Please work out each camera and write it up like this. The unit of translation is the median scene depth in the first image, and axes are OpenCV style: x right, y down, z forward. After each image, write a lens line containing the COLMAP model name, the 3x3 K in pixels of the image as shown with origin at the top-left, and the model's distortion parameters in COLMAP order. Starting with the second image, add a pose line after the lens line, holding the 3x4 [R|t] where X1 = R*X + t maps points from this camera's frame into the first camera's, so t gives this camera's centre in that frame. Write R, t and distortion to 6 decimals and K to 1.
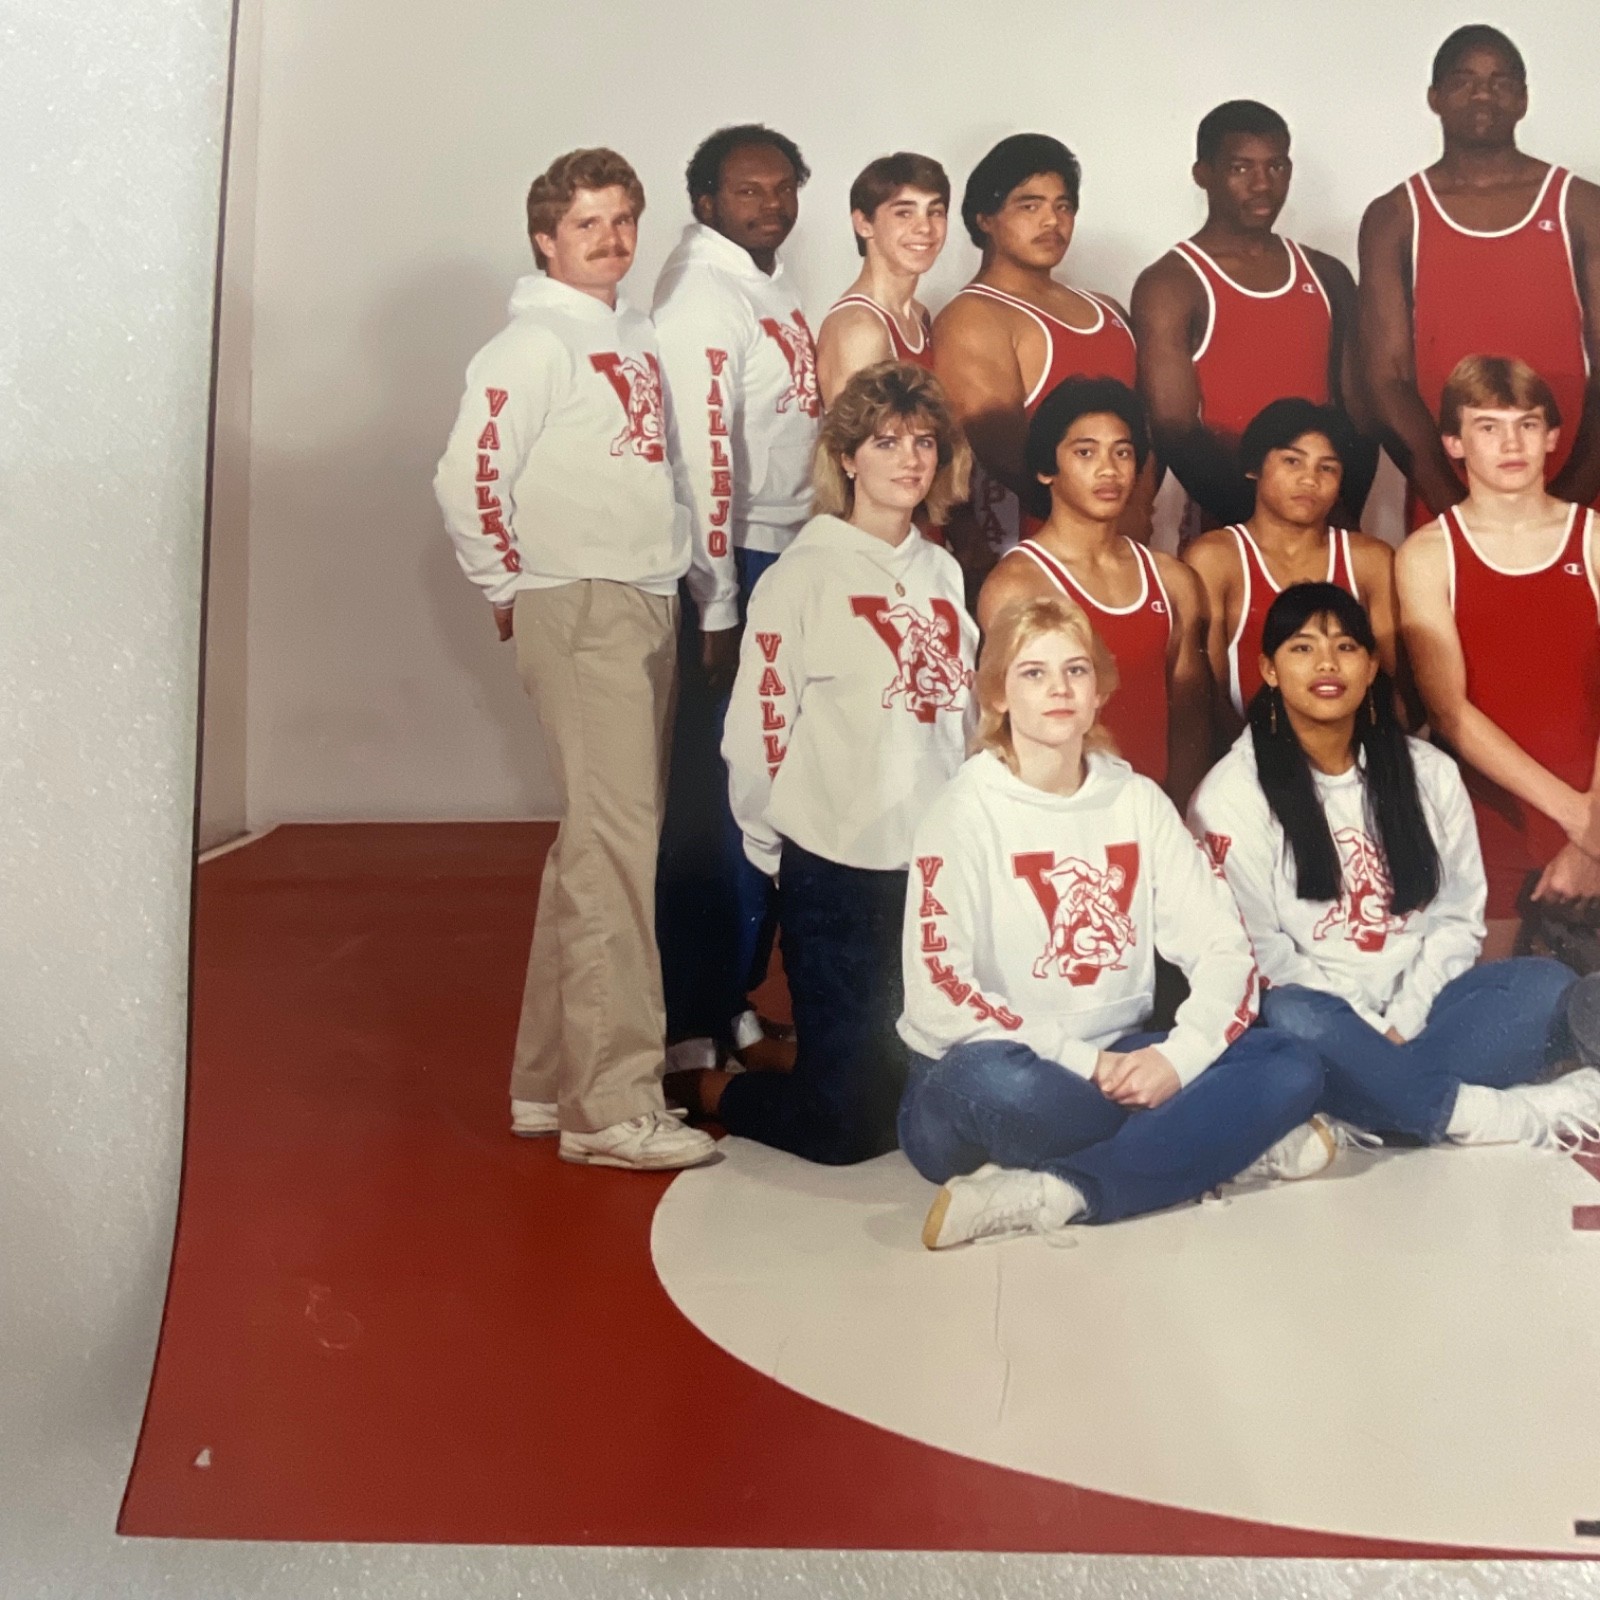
lens RADIAL K [[842.8, 0, 800.0], [0, 842.8, 800.0], [0, 0, 1]] dist [-0.017305, 0.014246]
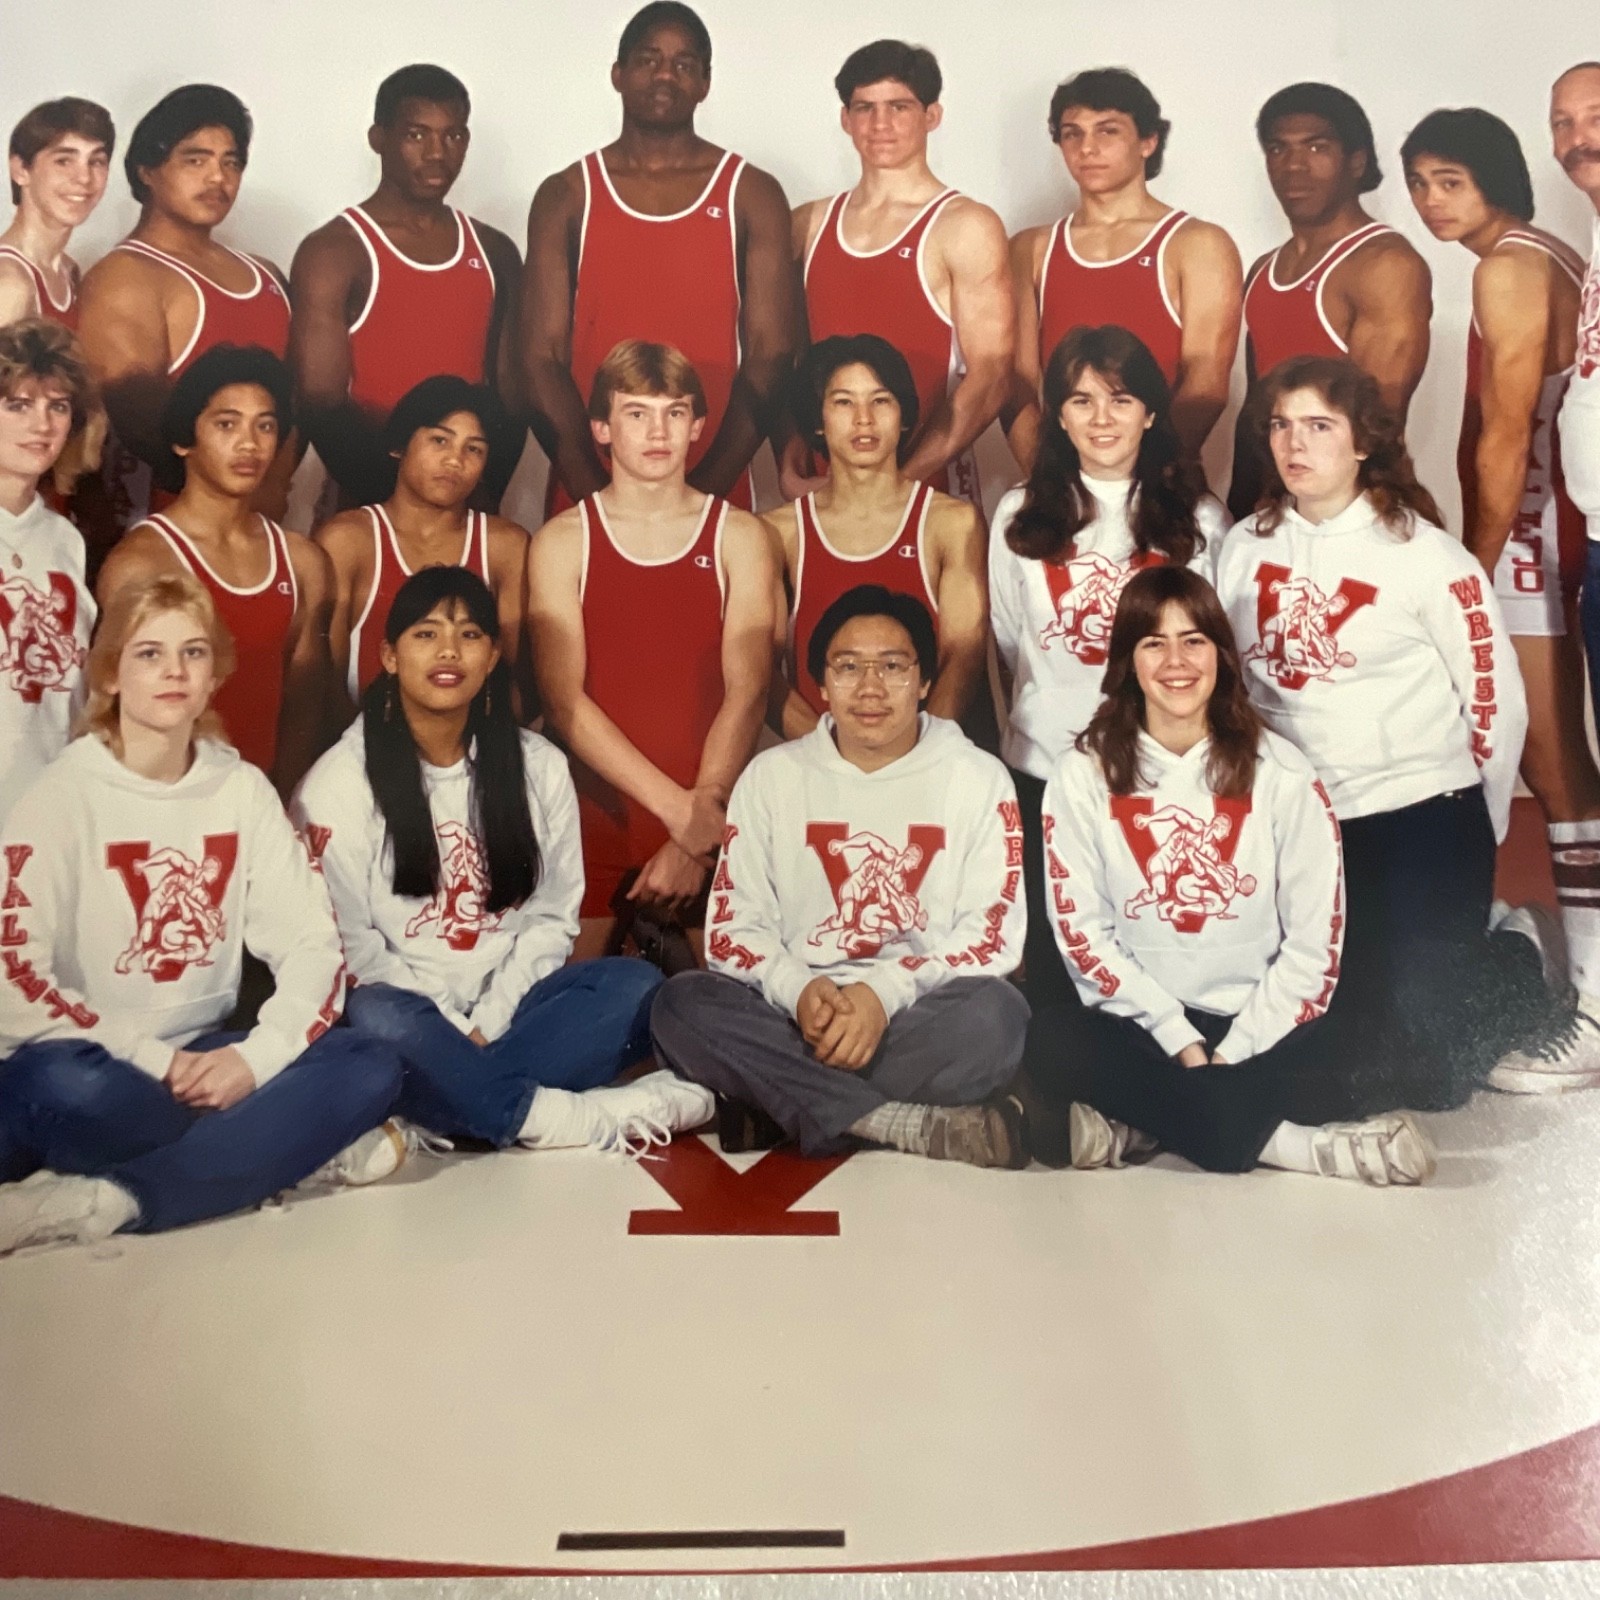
lens RADIAL K [[842.8, 0, 800.0], [0, 842.8, 800.0], [0, 0, 1]] dist [-0.017305, 0.014246]
pose [[0.998535, 0.018337, 0.050904, 0.969049], [-0.018619, 0.999814, 0.005081, -0.003904], [-0.050801, -0.006021, 0.998691, 0.013133]]
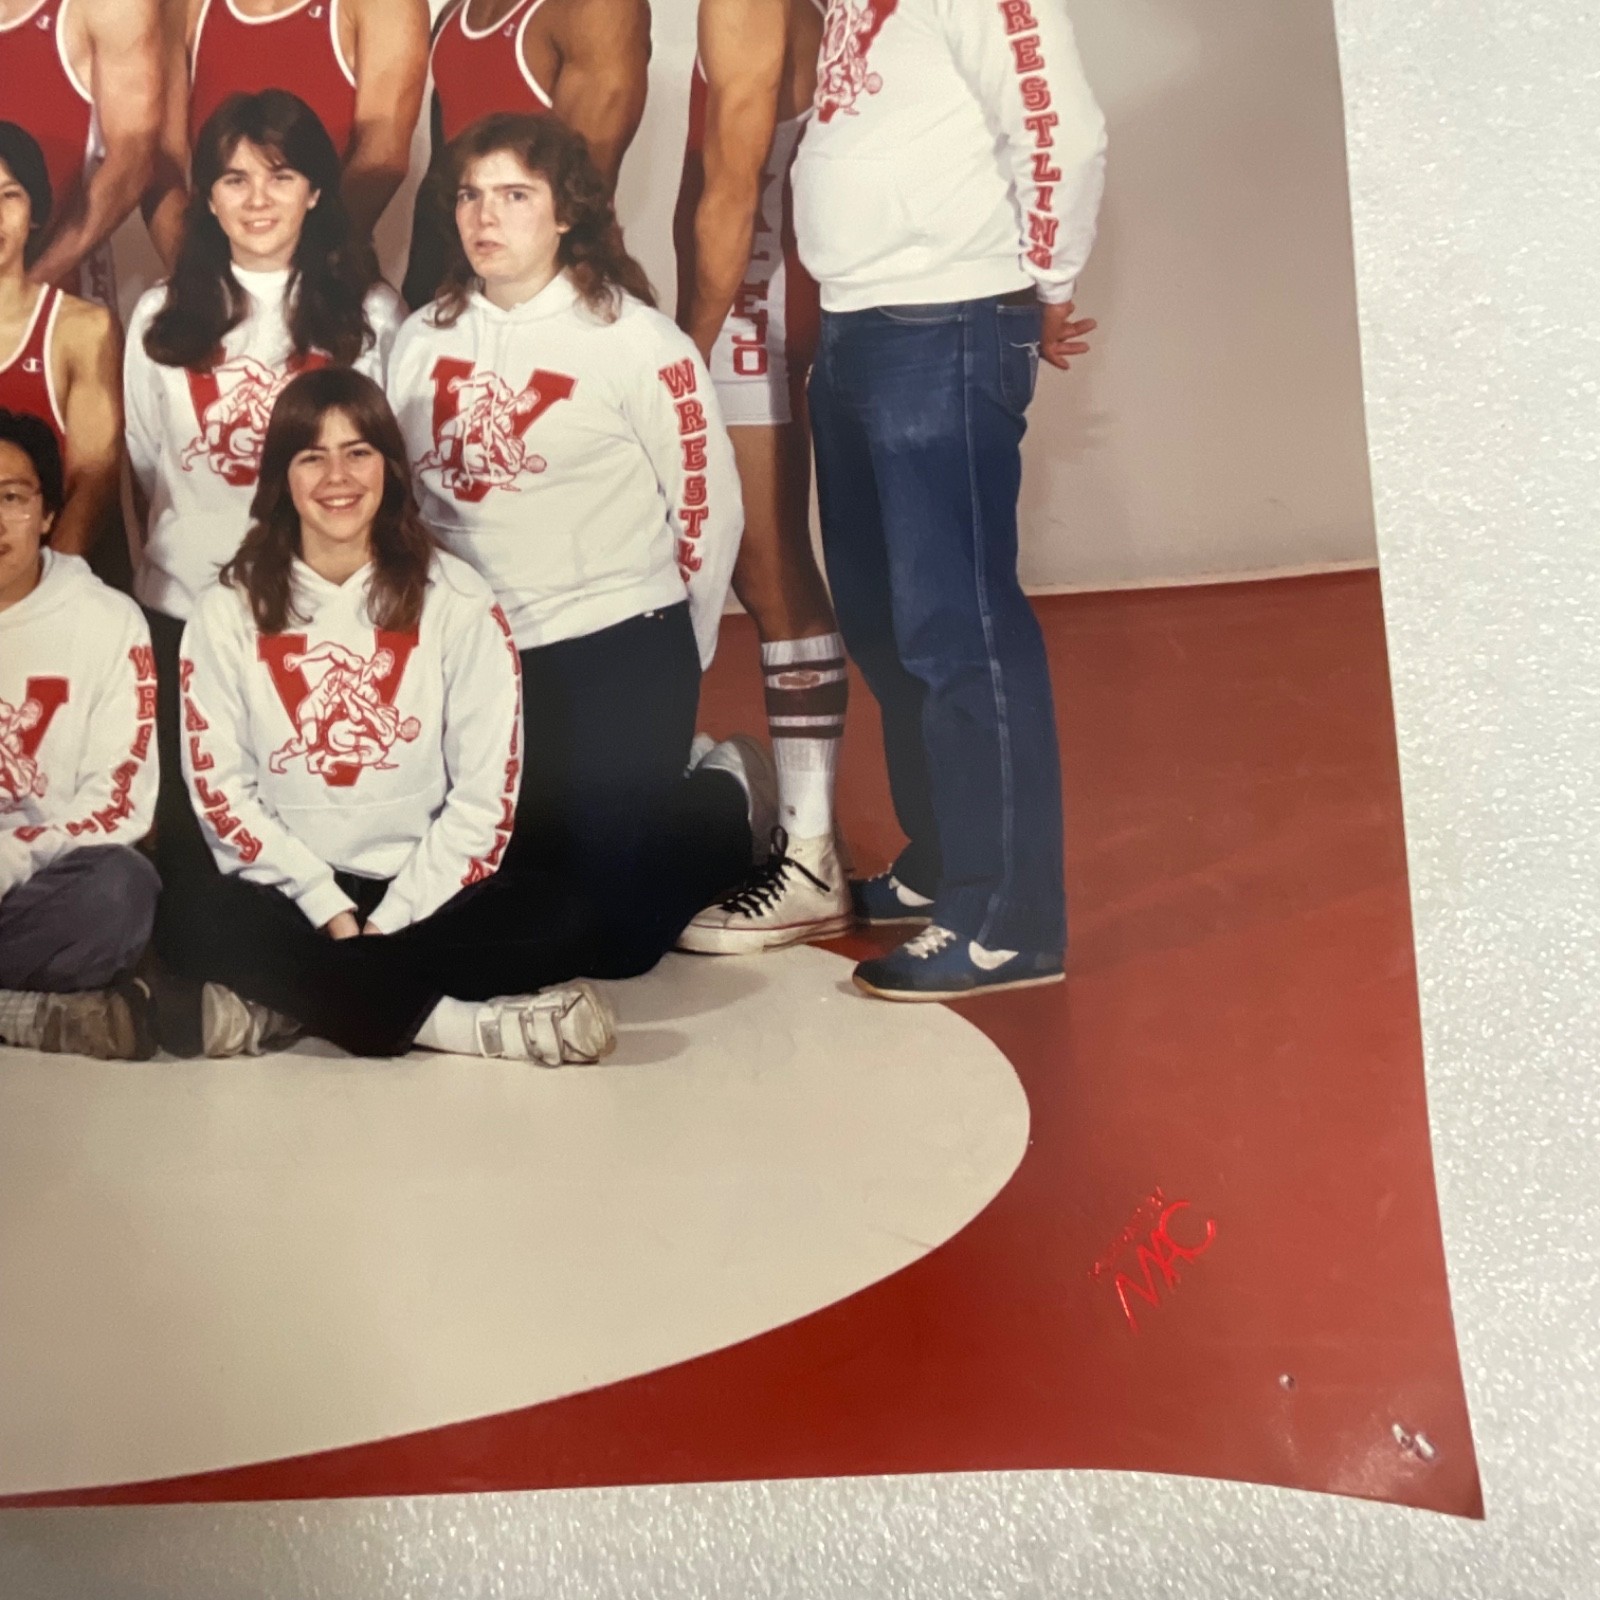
lens RADIAL K [[842.8, 0, 800.0], [0, 842.8, 800.0], [0, 0, 1]] dist [-0.017305, 0.014246]
pose [[0.999239, -0.024806, 0.030085, 1.860721], [0.023832, 0.999194, 0.032306, 0.136600], [-0.030863, -0.031565, 0.999025, 0.097870]]
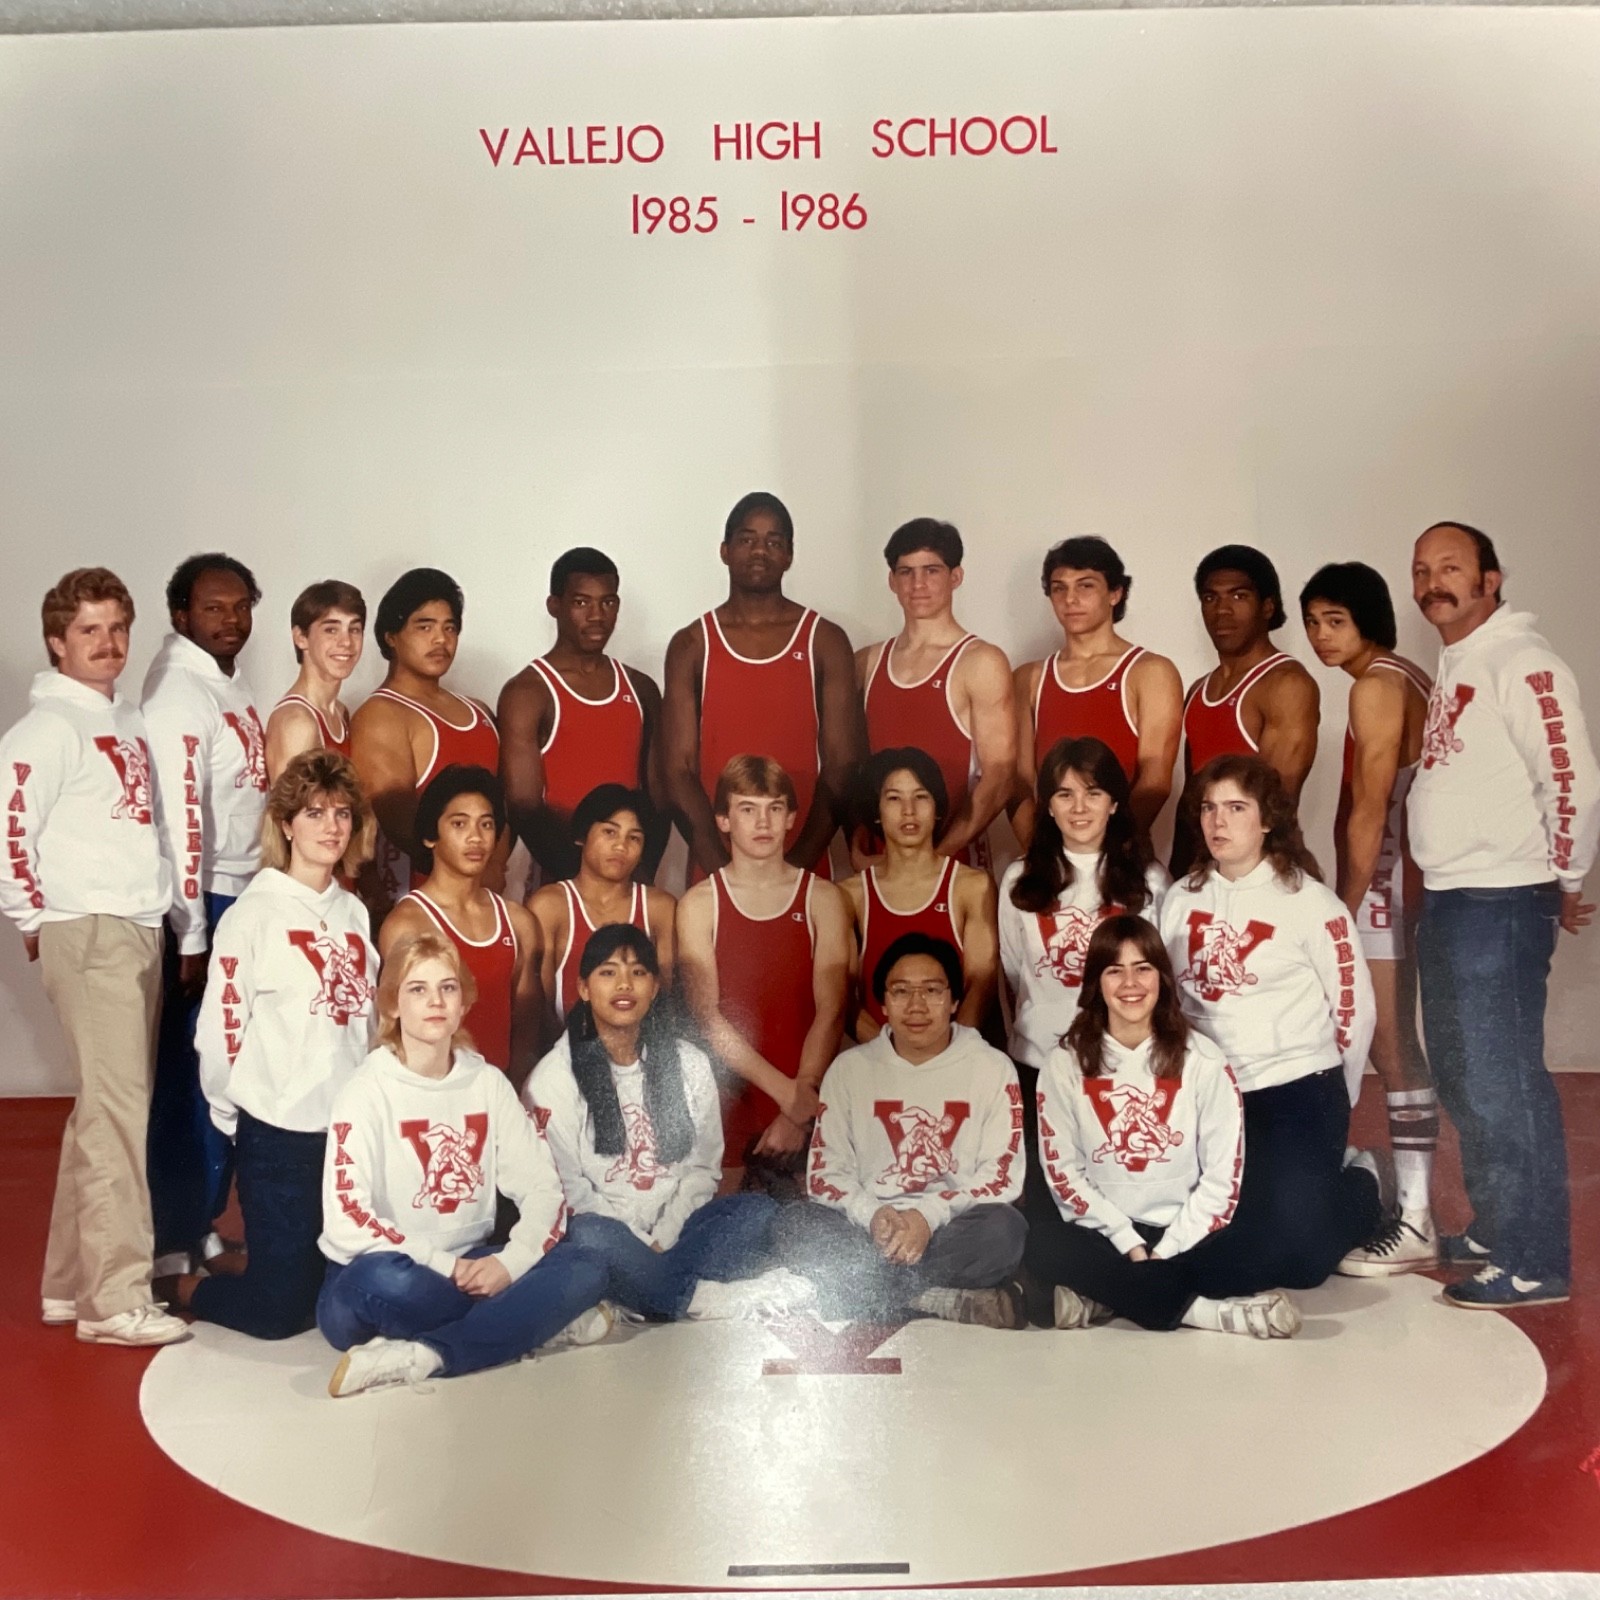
lens RADIAL K [[842.8, 0, 800.0], [0, 842.8, 800.0], [0, 0, 1]] dist [-0.017305, 0.014246]
pose [[0.999337, -0.004577, 0.036128, 0.856535], [0.001945, 0.997365, 0.072527, -0.560398], [-0.036364, -0.072409, 0.996712, -0.375240]]
